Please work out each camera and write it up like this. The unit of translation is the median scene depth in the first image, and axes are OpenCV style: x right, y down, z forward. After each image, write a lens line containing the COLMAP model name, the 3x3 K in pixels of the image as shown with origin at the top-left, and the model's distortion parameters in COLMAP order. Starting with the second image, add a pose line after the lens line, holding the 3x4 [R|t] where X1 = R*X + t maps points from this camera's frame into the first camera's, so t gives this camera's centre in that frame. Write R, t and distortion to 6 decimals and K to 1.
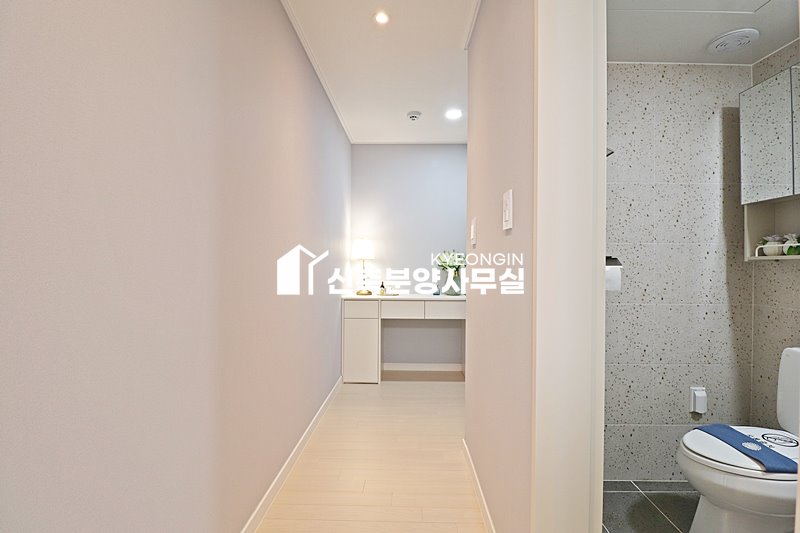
lens RADIAL K [[371.8, 0, 401.9], [0, 371.8, 265.3], [0, 0, 1]] dist [-0.008418, -0.008845]
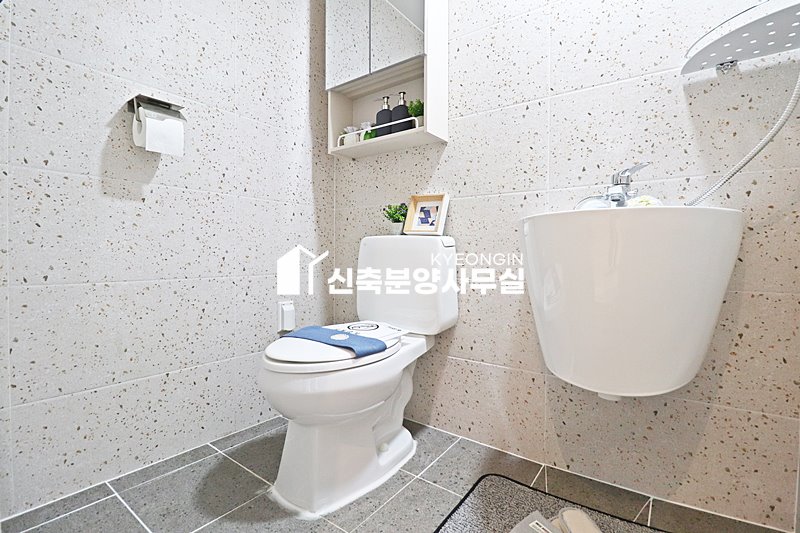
lens RADIAL K [[371.8, 0, 397.0], [0, 371.8, 265.8], [0, 0, 1]] dist [-0.008418, -0.008845]
pose [[0.584154, -0.021643, 0.811354, 0.267876], [-0.006416, 0.999490, 0.031281, 0.222324], [-0.811617, -0.023478, 0.583717, 0.301526]]
